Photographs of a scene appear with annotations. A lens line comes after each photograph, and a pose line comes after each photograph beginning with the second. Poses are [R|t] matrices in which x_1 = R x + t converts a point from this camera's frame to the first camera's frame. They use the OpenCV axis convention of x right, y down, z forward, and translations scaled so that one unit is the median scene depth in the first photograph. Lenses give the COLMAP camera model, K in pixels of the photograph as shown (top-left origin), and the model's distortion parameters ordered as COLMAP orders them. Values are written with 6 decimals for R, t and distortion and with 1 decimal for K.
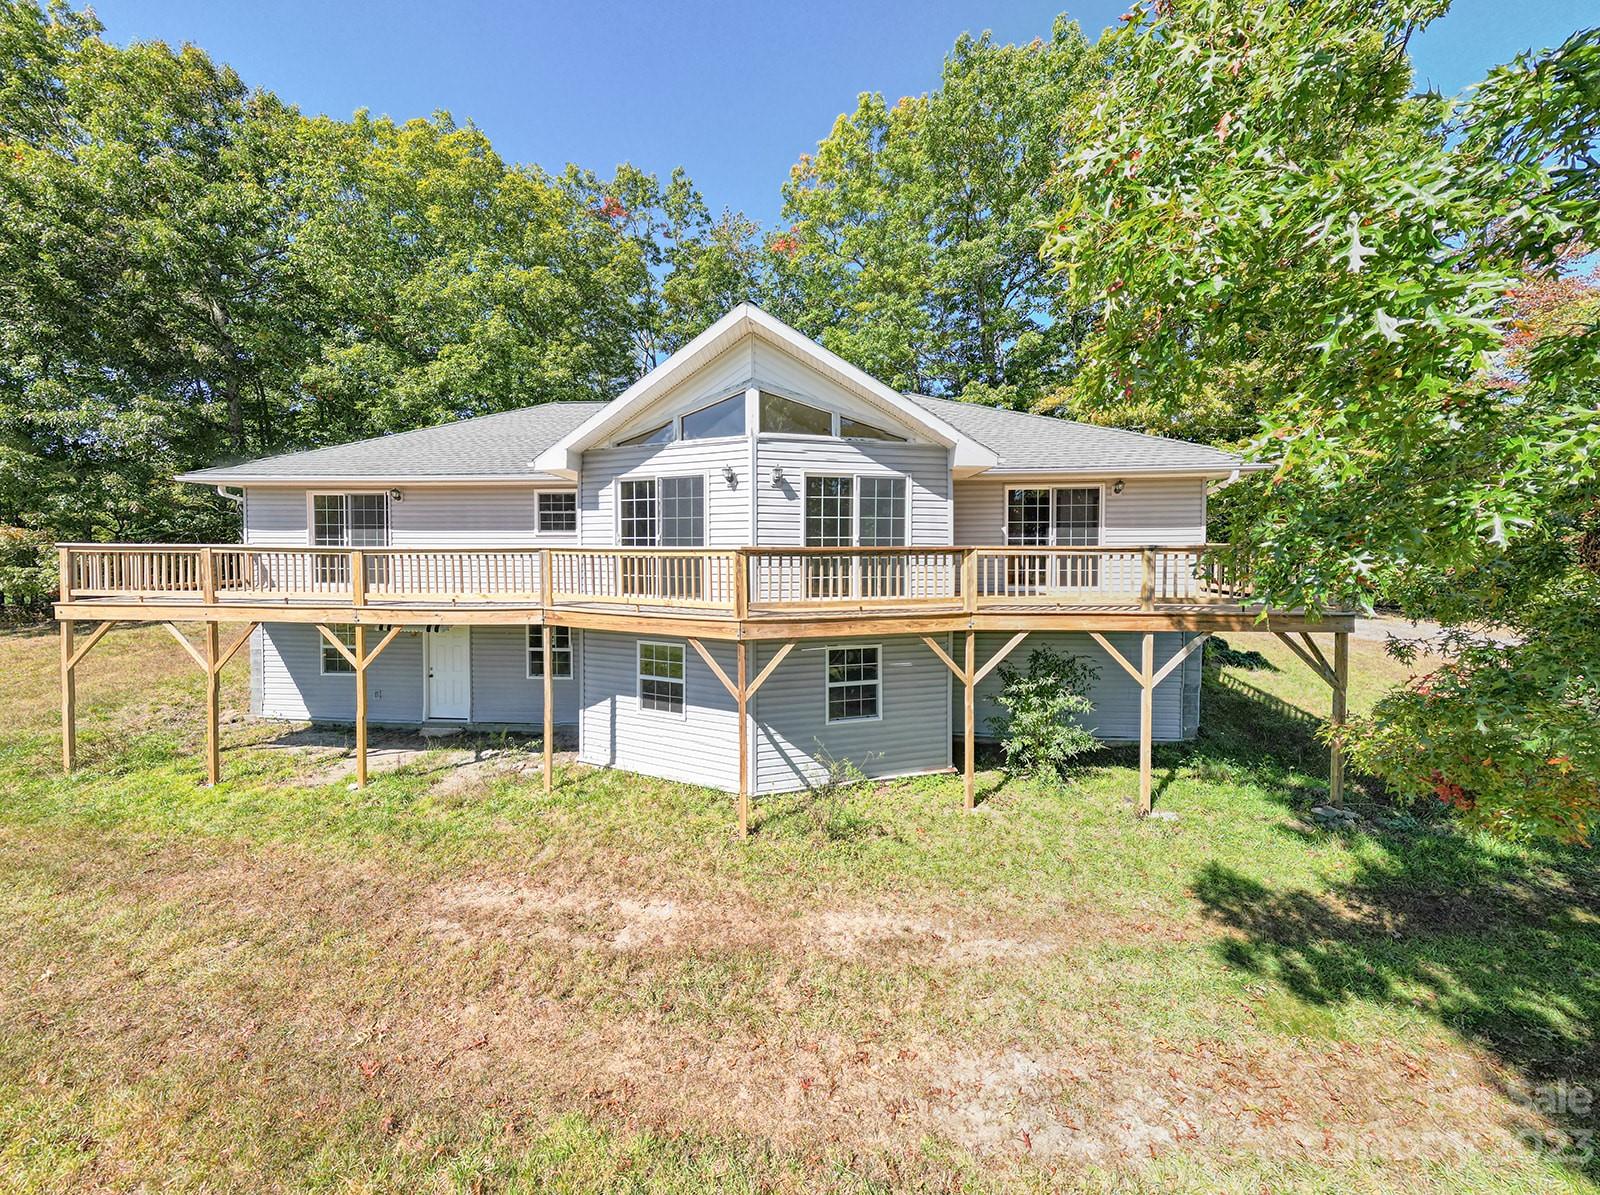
lens RADIAL K [[1623.1, 0, 875.2], [0, 1623.1, 599.0], [0, 0, 1]] dist [-0.045855, 0.013034]
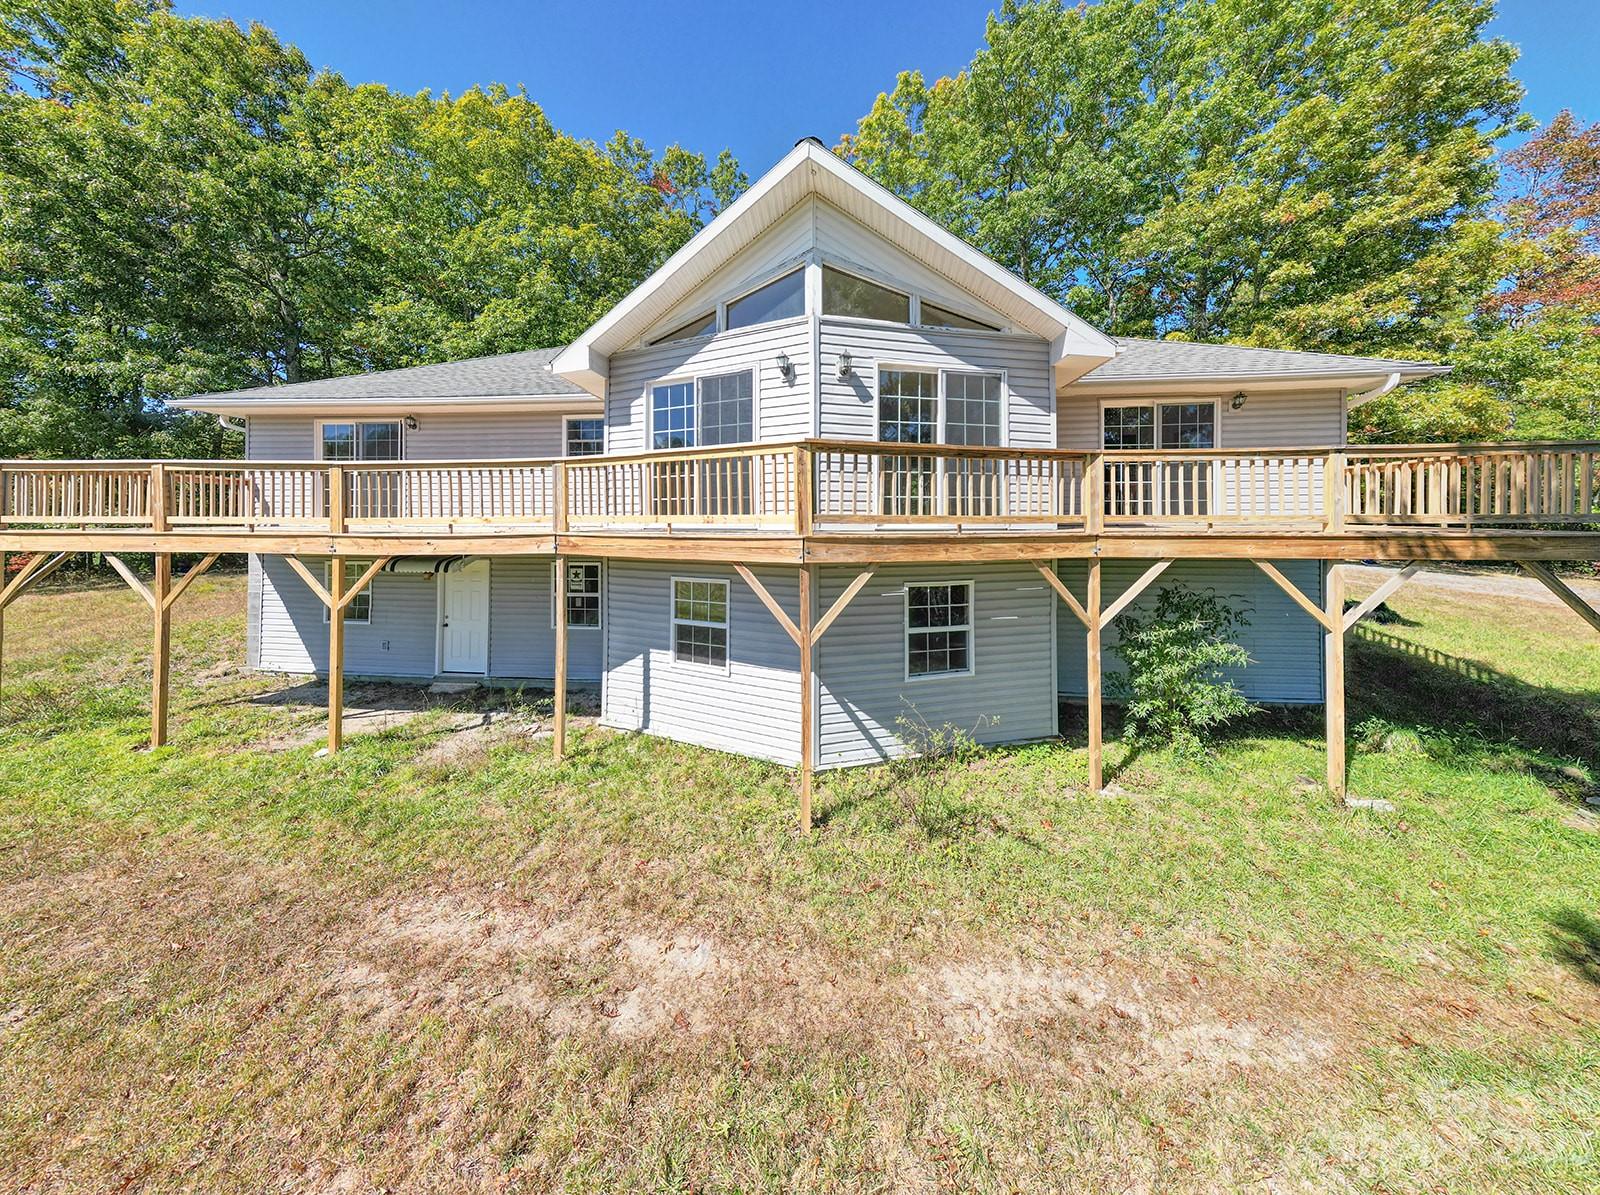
lens RADIAL K [[1441.7, 0, 799.5], [0, 1441.7, 499.7], [0, 0, 1]] dist [-0.021039, 0.003631]
pose [[0.997623, -0.001897, -0.068879, -0.033521], [-0.001630, 0.998691, -0.051114, 0.025586], [0.068886, 0.051105, 0.996315, 0.290771]]
